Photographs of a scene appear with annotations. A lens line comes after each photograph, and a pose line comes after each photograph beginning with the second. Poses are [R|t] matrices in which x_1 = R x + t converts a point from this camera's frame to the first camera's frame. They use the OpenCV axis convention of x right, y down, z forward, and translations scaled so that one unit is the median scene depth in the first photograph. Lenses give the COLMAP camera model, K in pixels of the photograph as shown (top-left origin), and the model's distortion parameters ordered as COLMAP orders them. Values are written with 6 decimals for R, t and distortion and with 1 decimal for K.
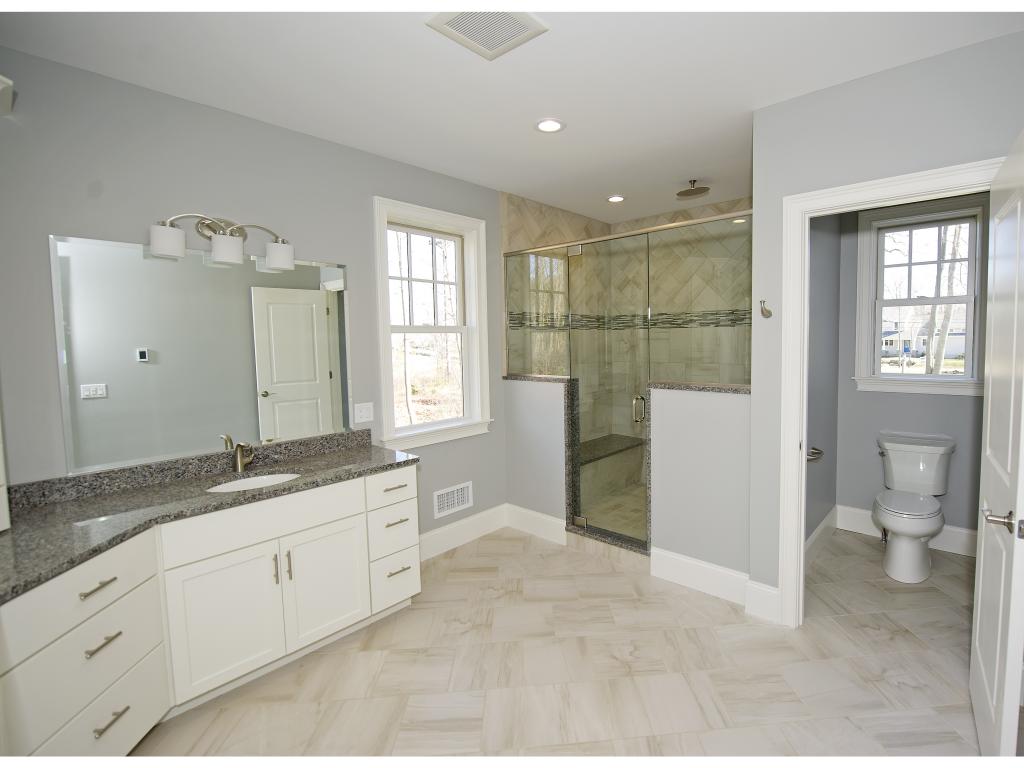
lens RADIAL K [[573.5, 0, 512.6], [0, 573.5, 379.7], [0, 0, 1]] dist [-0.004907, -0.000385]
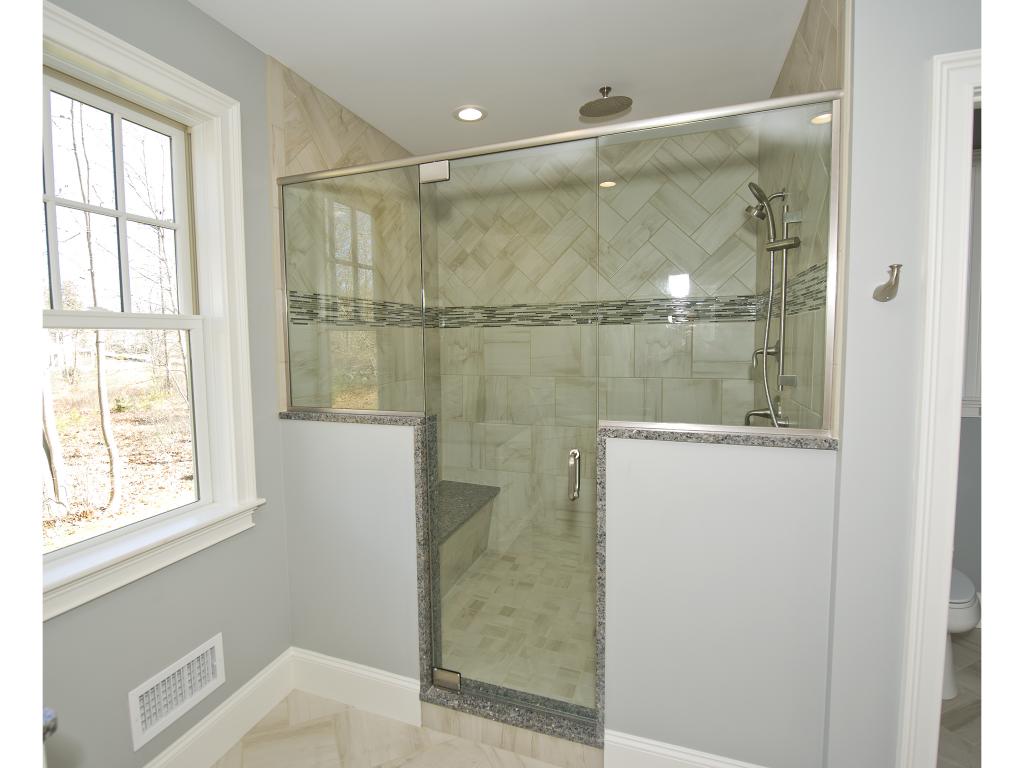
lens RADIAL K [[586.8, 0, 514.3], [0, 586.8, 374.0], [0, 0, 1]] dist [-0.015900, -0.004067]
pose [[0.911950, -0.022328, 0.409693, -0.039934], [0.028013, 0.999577, -0.007878, -0.031403], [-0.409343, 0.018661, 0.912190, 0.422110]]
